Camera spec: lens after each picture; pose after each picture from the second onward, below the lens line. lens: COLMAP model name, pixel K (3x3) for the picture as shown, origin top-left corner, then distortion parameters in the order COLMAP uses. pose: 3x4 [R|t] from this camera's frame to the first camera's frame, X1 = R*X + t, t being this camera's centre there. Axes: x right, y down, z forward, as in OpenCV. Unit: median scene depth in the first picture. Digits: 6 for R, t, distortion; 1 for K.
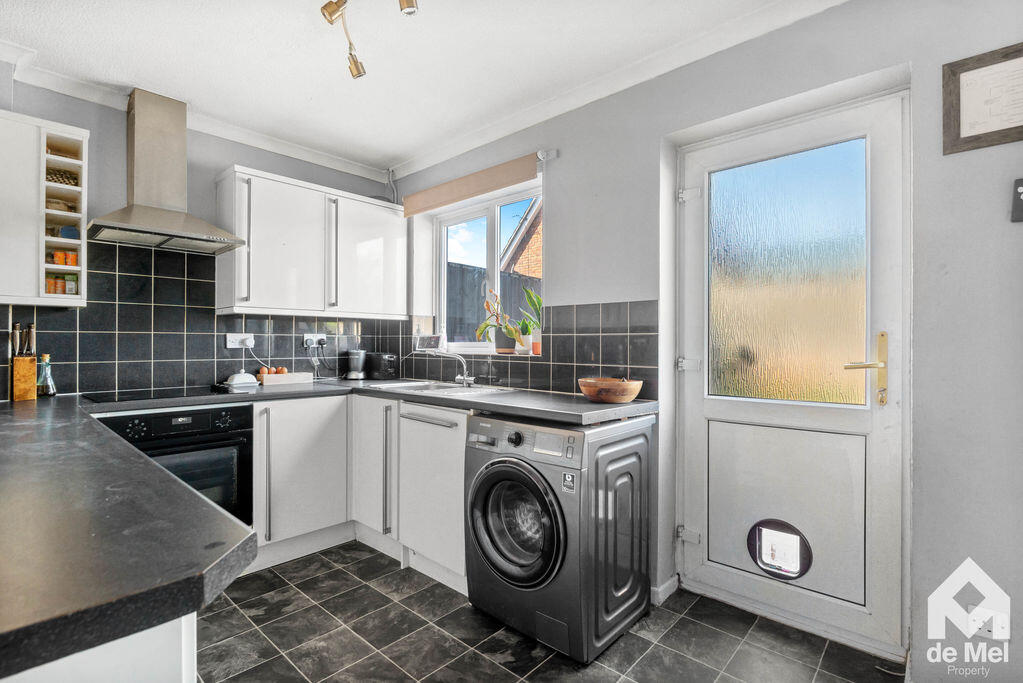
lens RADIAL K [[484.3, 0, 509.9], [0, 484.3, 353.0], [0, 0, 1]] dist [-0.019684, 0.000970]
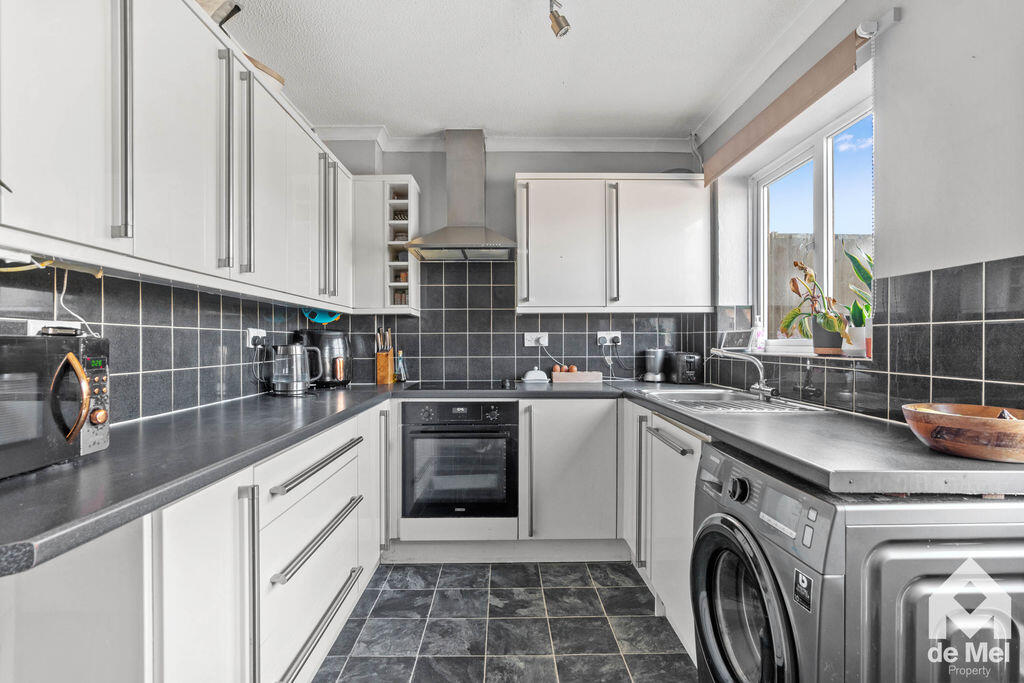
lens RADIAL K [[484.8, 0, 510.4], [0, 484.8, 353.0], [0, 0, 1]] dist [-0.019684, 0.000970]
pose [[0.682029, 0.012065, -0.731226, 0.198971], [-0.009243, 0.999926, 0.007877, -0.003778], [0.731267, 0.001386, 0.682090, 0.257879]]
